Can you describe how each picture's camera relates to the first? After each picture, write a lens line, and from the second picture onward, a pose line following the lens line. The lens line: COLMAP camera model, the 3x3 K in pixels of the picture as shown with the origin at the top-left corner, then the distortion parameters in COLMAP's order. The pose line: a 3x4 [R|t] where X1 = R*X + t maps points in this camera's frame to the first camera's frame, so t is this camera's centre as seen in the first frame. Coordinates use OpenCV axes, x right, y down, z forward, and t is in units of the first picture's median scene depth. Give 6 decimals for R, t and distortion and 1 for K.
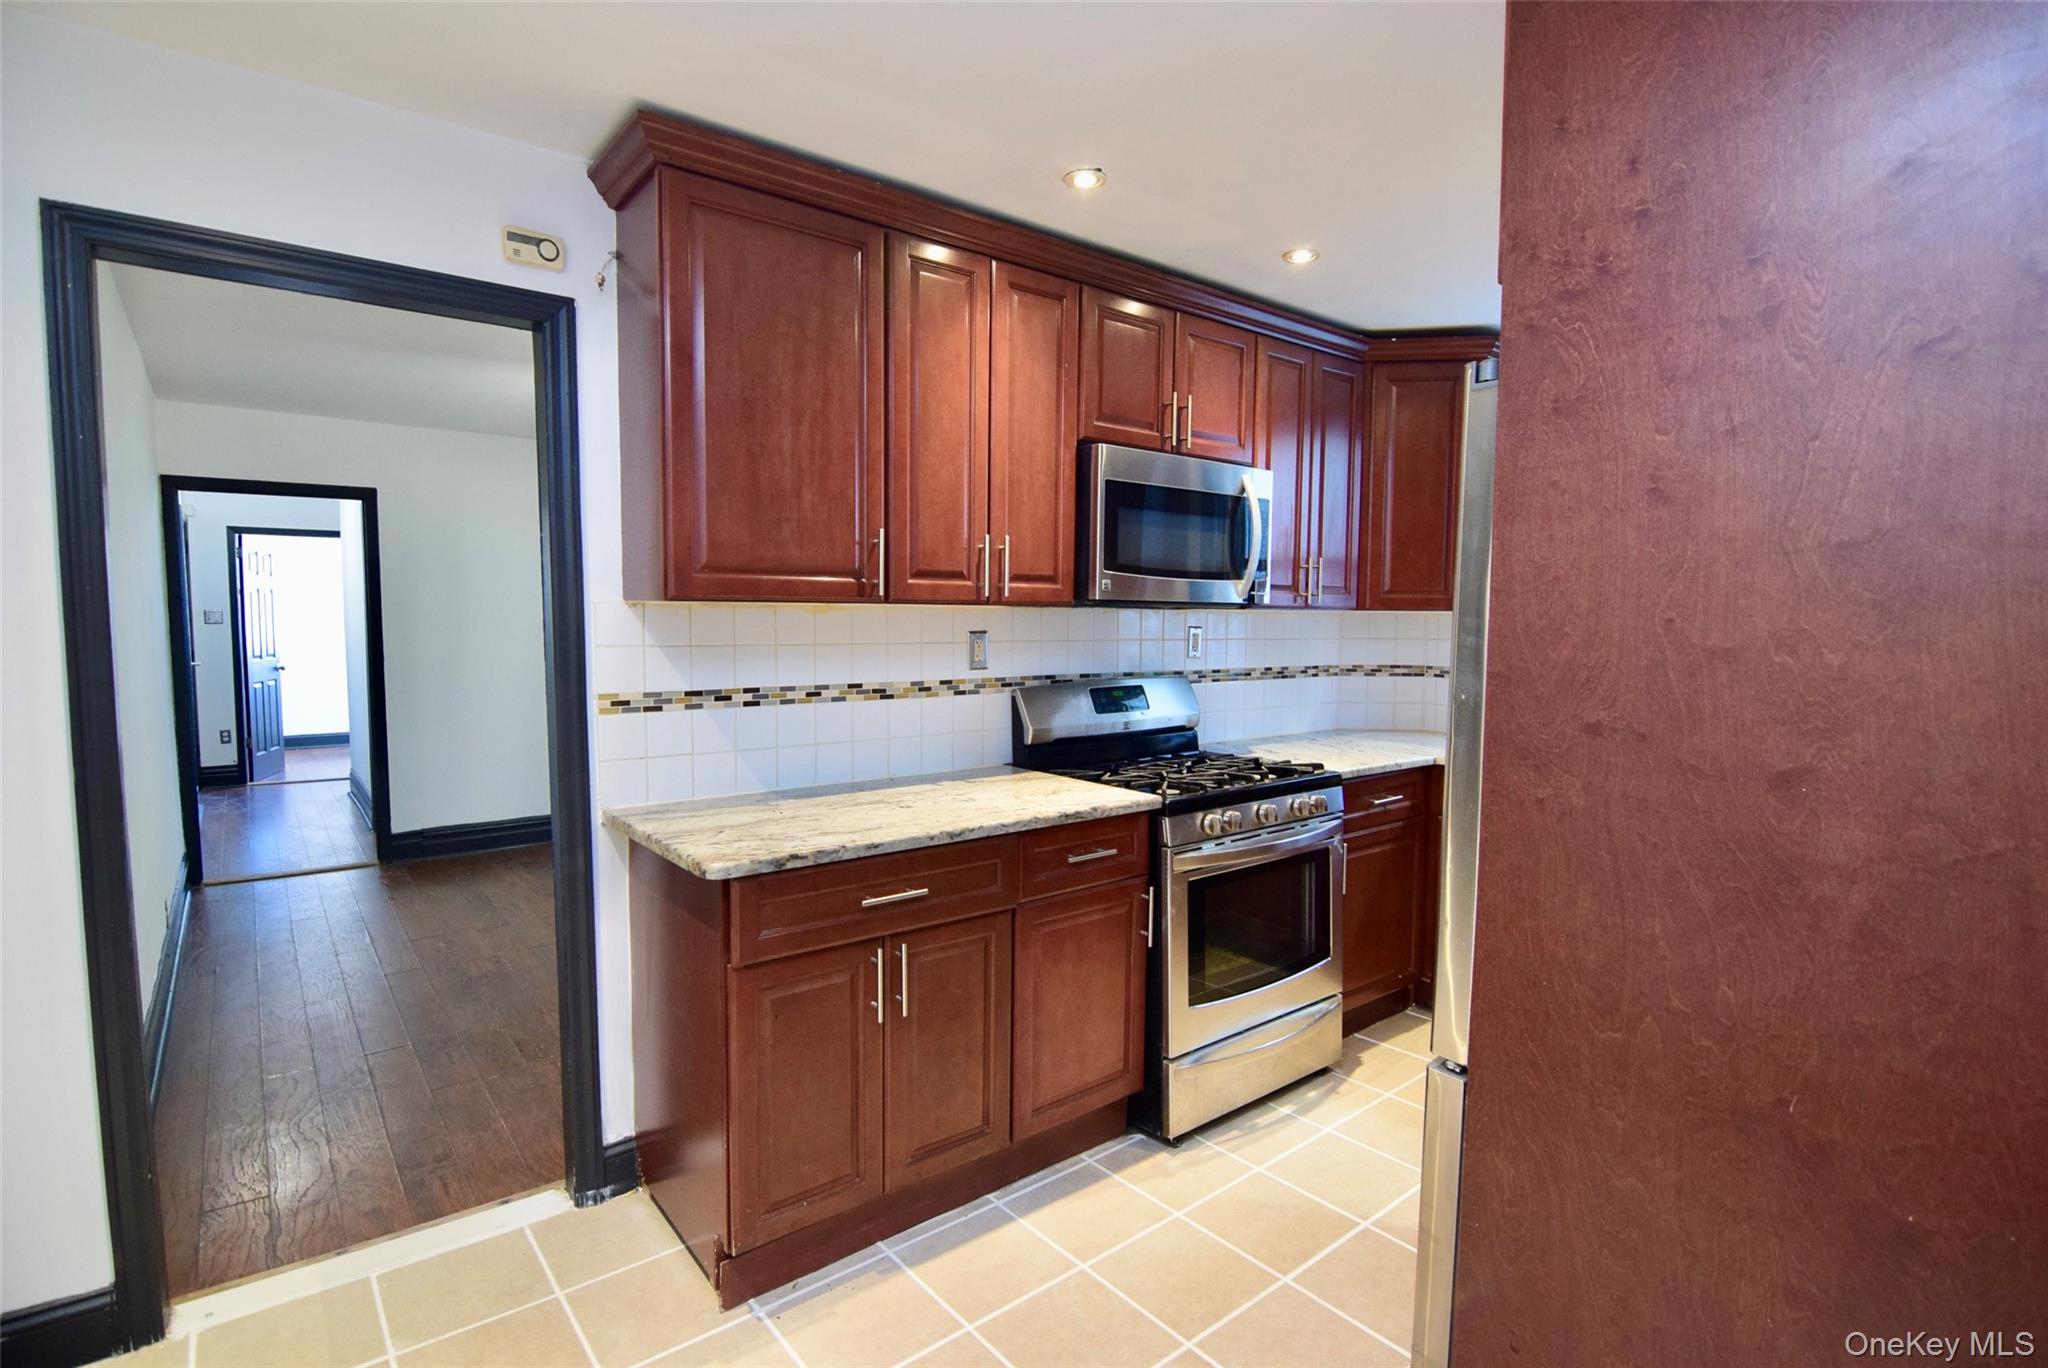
lens RADIAL K [[993.6, 0, 1015.6], [0, 993.6, 683.0], [0, 0, 1]] dist [-0.004737, -0.011850]
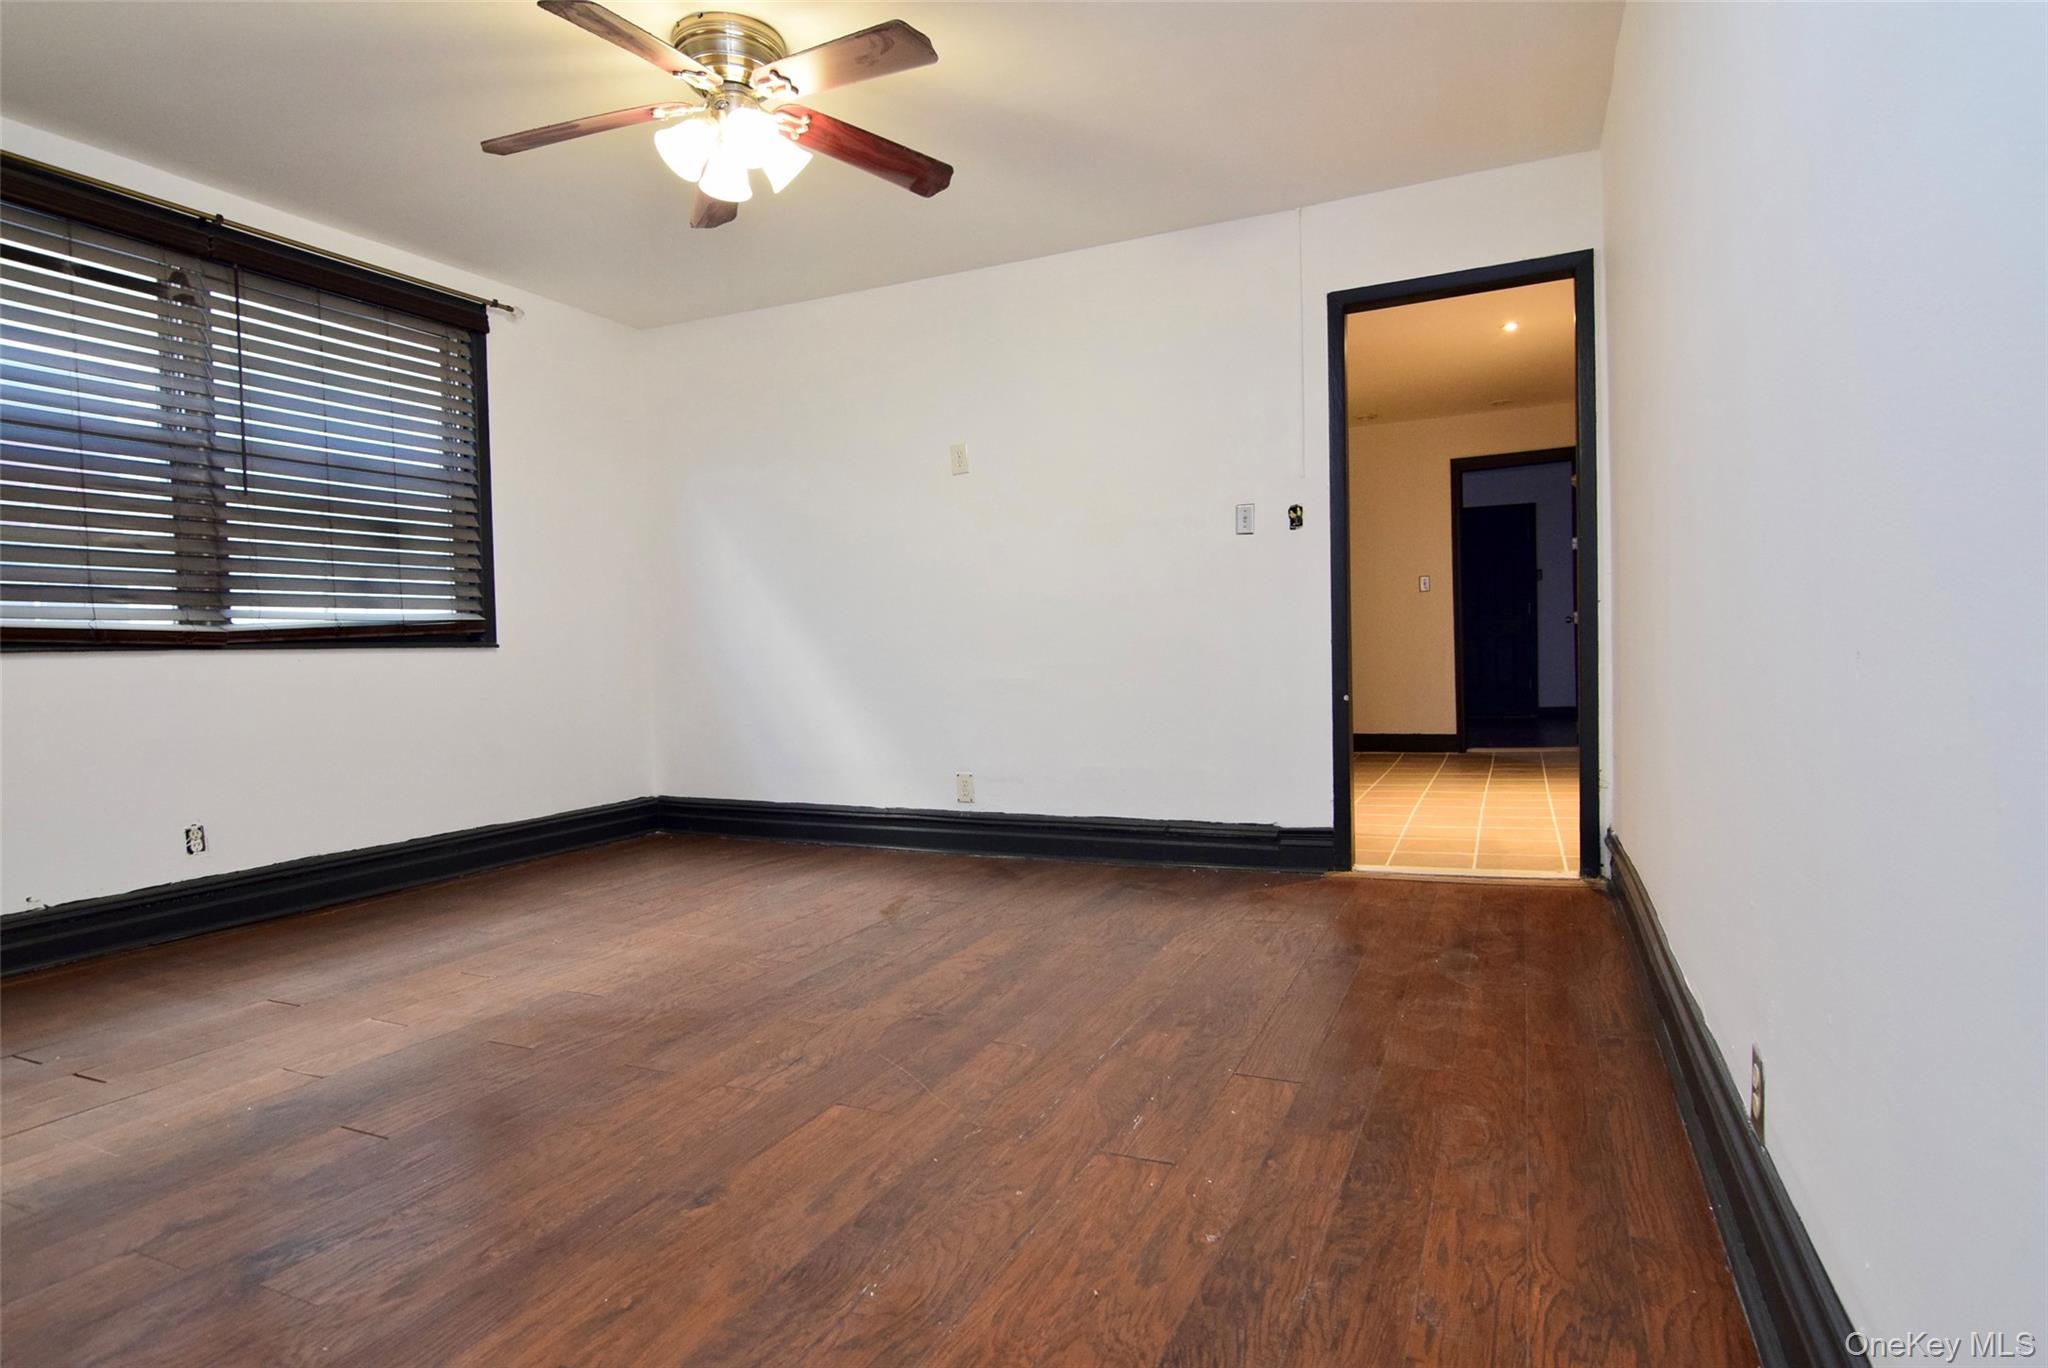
lens RADIAL K [[1105.9, 0, 1024.0], [0, 1105.9, 684.0], [0, 0, 1]] dist [-0.008830, -0.001824]
pose [[-0.463507, -0.015620, 0.885955, -1.650376], [0.091150, 0.993700, 0.065207, 0.076727], [-0.881392, 0.110979, -0.459164, 2.105977]]
